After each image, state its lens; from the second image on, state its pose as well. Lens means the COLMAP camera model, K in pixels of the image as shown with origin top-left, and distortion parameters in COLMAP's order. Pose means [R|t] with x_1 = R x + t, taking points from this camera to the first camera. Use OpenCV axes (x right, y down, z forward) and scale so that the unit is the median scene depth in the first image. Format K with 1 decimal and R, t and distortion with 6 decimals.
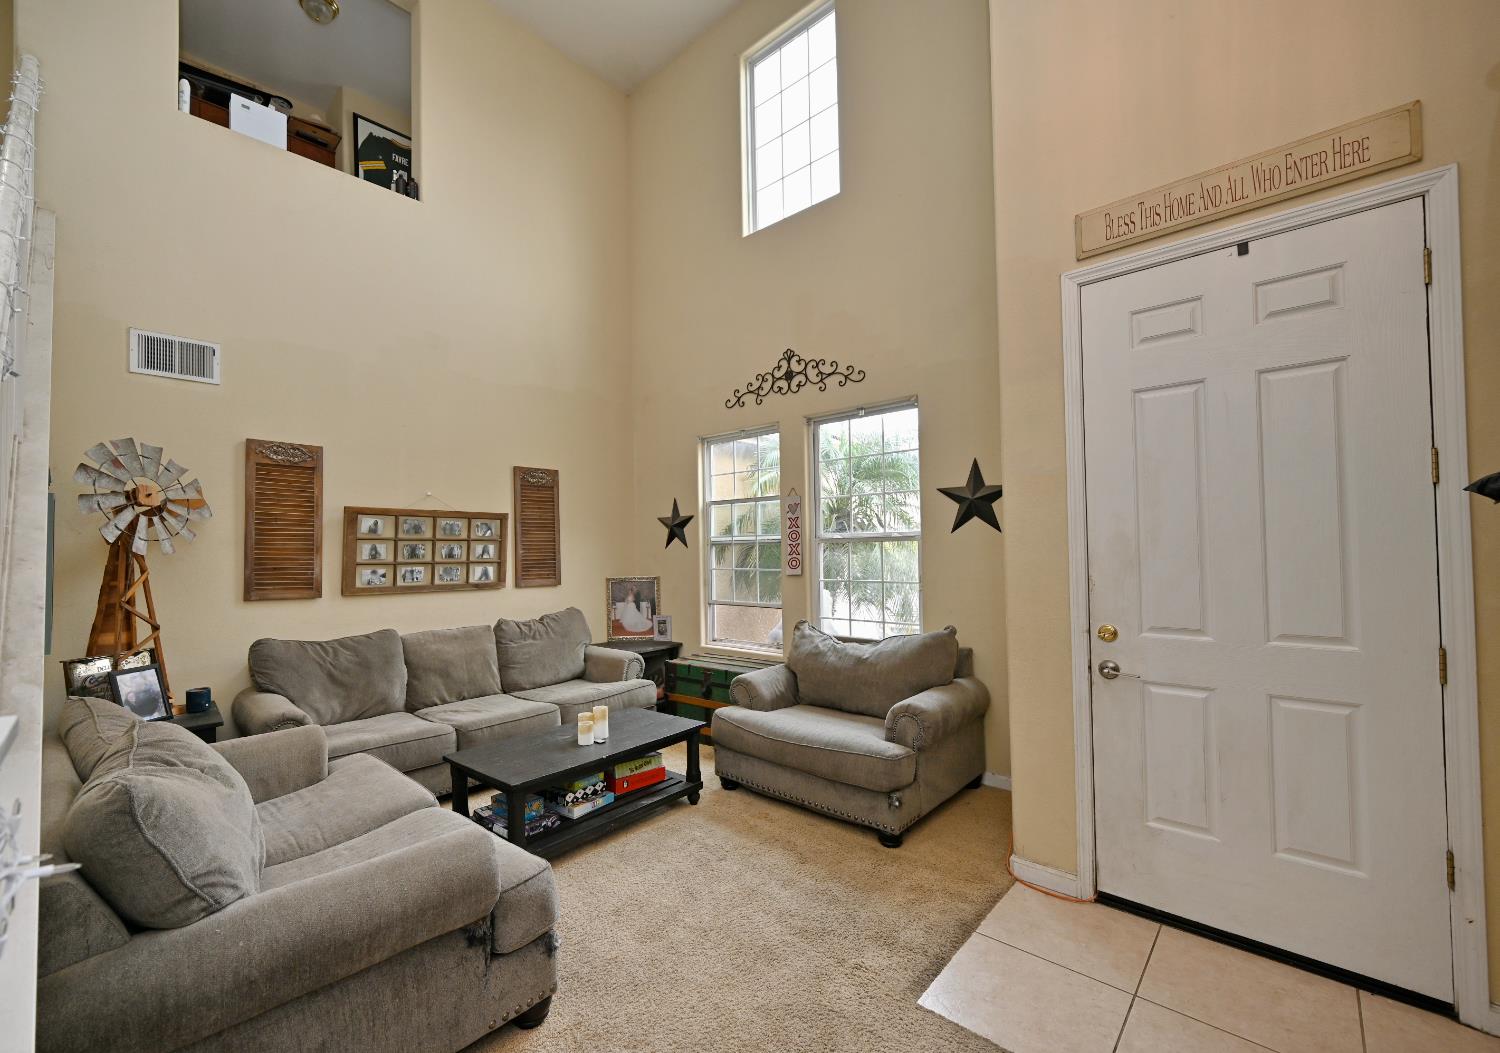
lens RADIAL K [[629.9, 0, 709.0], [0, 629.9, 535.7], [0, 0, 1]] dist [-0.003483, 0.000605]
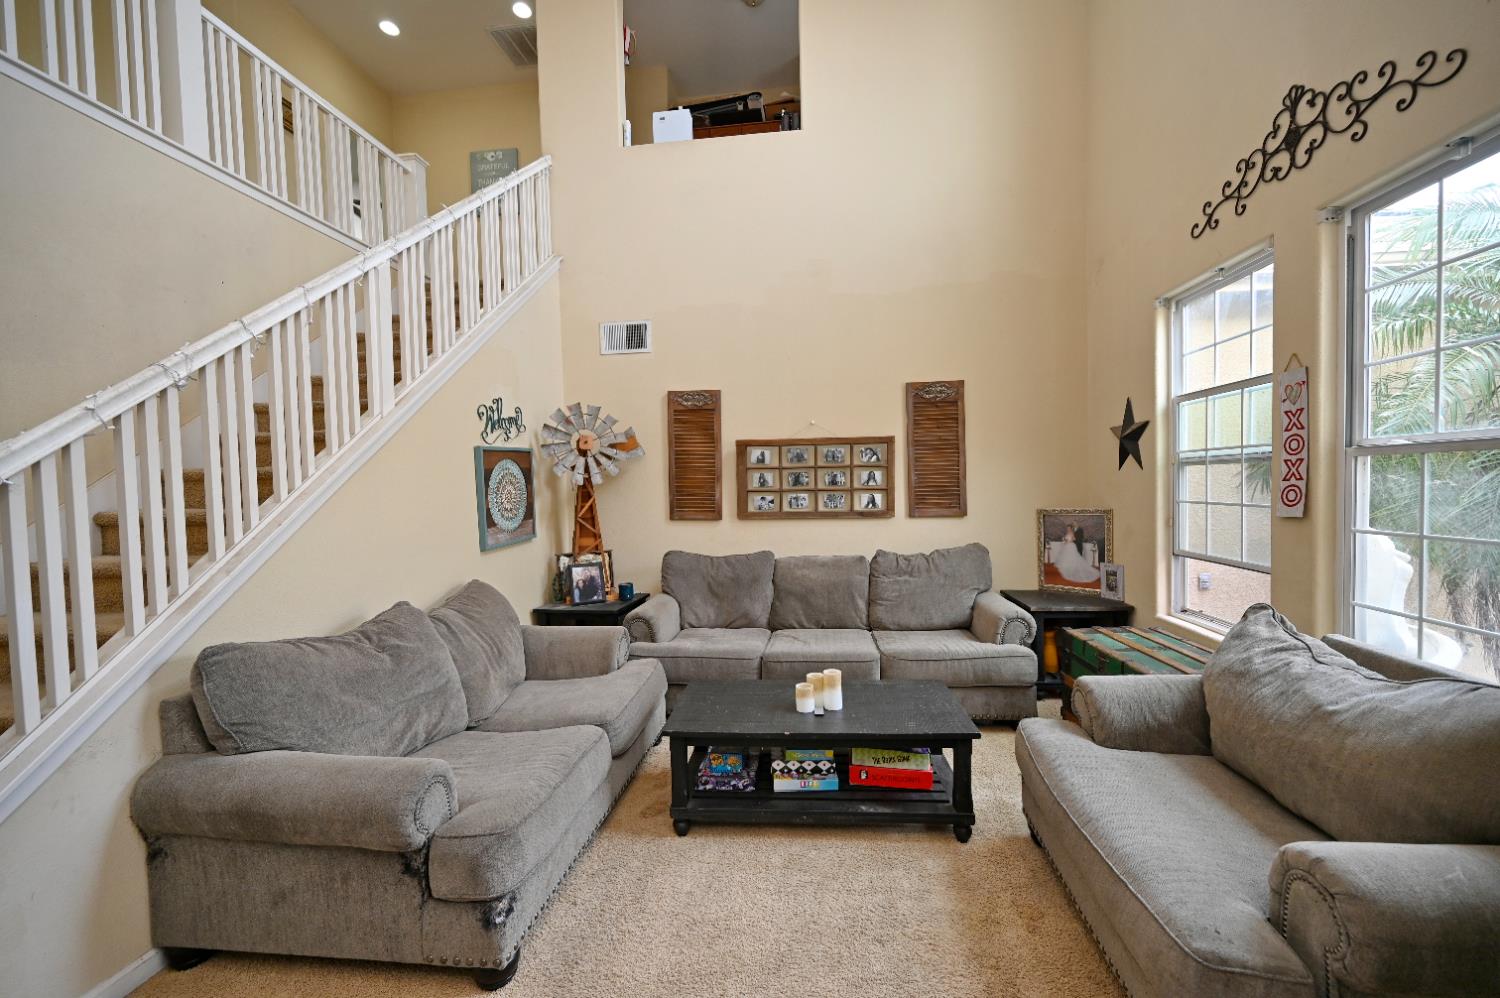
lens RADIAL K [[593.7, 0, 752.6], [0, 593.7, 503.7], [0, 0, 1]] dist [-0.001581, 0.000333]
pose [[0.603517, 0.025843, -0.796932, 0.285398], [0.034865, 0.997663, 0.058756, 0.005499], [0.796588, -0.063245, 0.601205, 0.360219]]
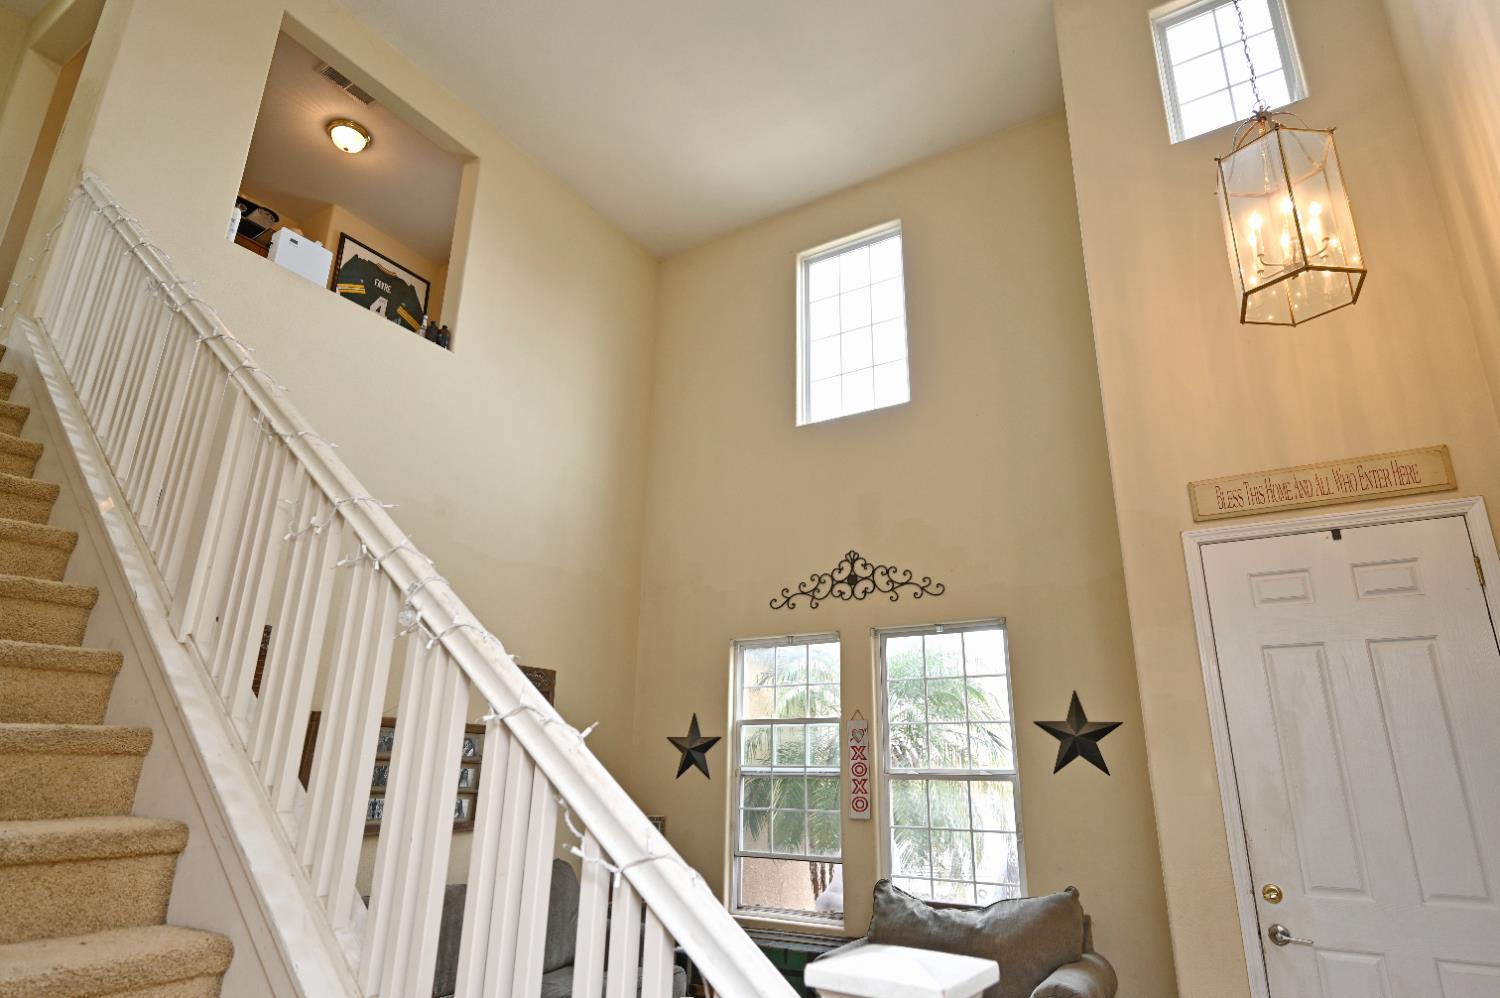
lens RADIAL K [[837.5, 0, 767.7], [0, 837.5, 488.2], [0, 0, 1]] dist [-0.000873, -0.002610]
pose [[0.975992, 0.097462, 0.194783, -0.260435], [-0.034154, 0.951717, -0.305070, -0.012521], [-0.215111, 0.291093, 0.932197, -0.133197]]
